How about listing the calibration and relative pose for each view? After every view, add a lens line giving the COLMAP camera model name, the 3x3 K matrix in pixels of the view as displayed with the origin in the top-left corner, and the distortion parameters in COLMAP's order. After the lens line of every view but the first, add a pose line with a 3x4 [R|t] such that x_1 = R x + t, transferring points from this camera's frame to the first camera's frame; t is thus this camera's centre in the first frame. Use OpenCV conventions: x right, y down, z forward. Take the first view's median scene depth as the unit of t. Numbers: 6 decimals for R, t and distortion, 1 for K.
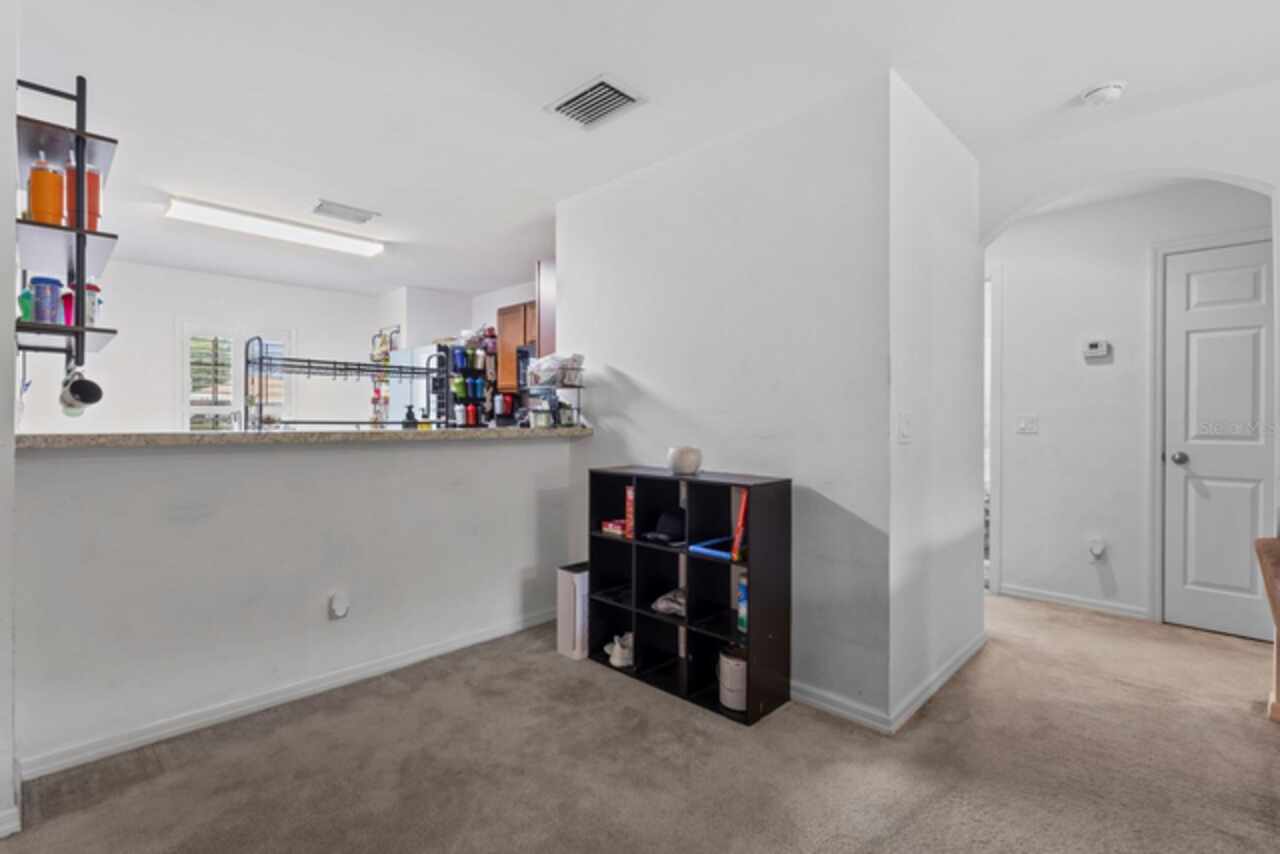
lens RADIAL K [[594.8, 0, 638.8], [0, 594.8, 418.4], [0, 0, 1]] dist [0.001199, 0.001381]
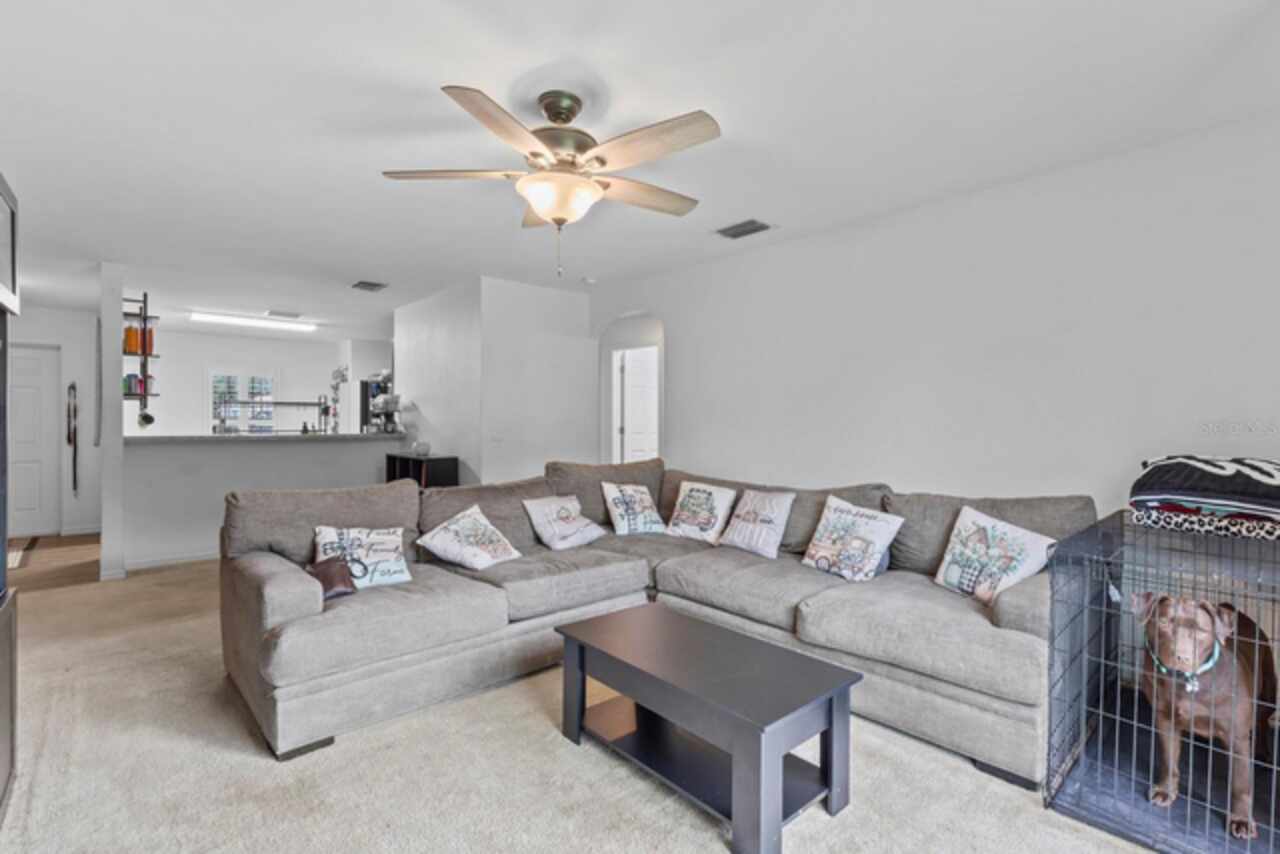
lens RADIAL K [[594.8, 0, 646.7], [0, 594.8, 420.9], [0, 0, 1]] dist [0.001199, 0.001381]
pose [[0.998131, -0.004854, -0.060915, 1.025651], [0.004888, 0.999988, 0.000410, -0.025083], [0.060912, -0.000707, 0.998143, -1.067540]]
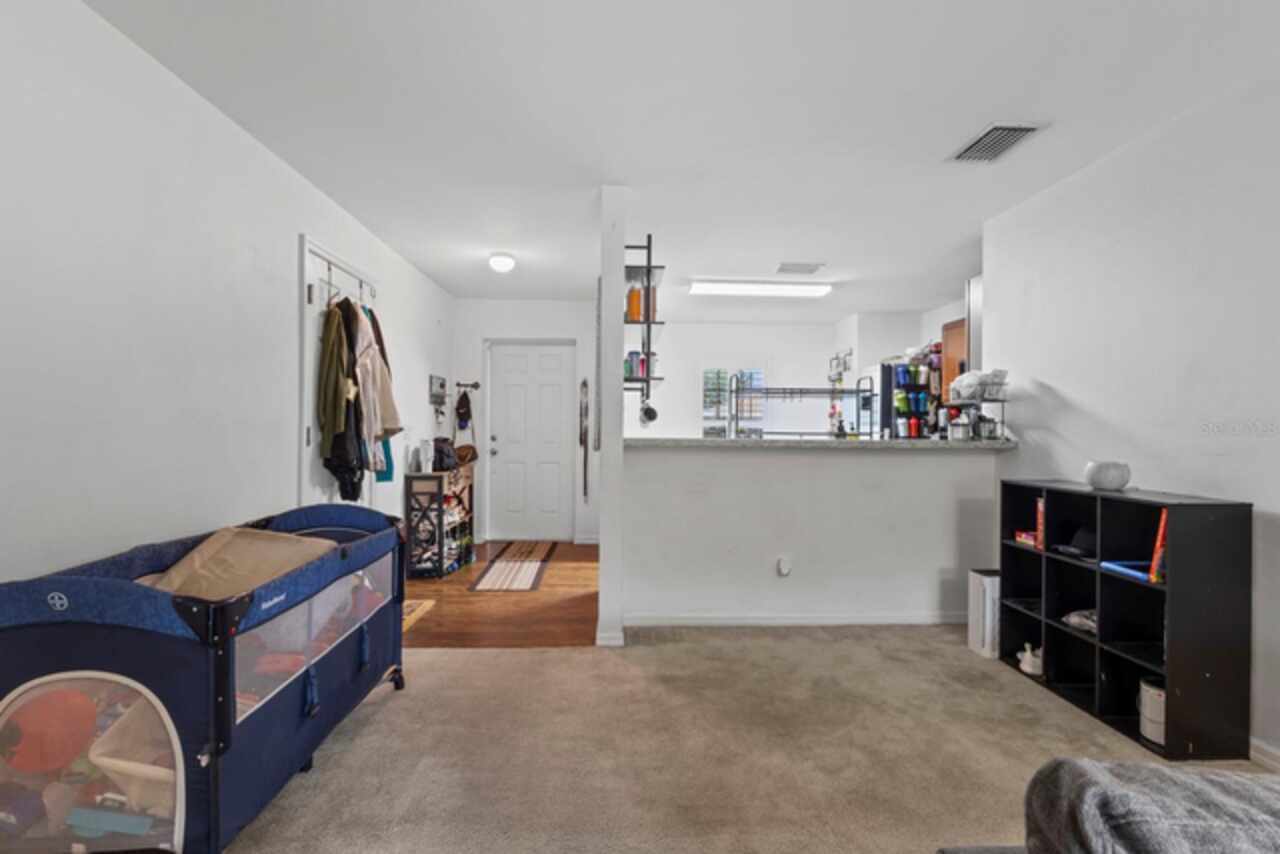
lens RADIAL K [[594.8, 0, 638.8], [0, 594.8, 429.0], [0, 0, 1]] dist [0.001199, 0.001381]
pose [[0.723260, 0.003421, -0.690567, 0.197879], [-0.005062, 0.999987, -0.000348, -0.000945], [0.690557, 0.003747, 0.723268, -0.222720]]
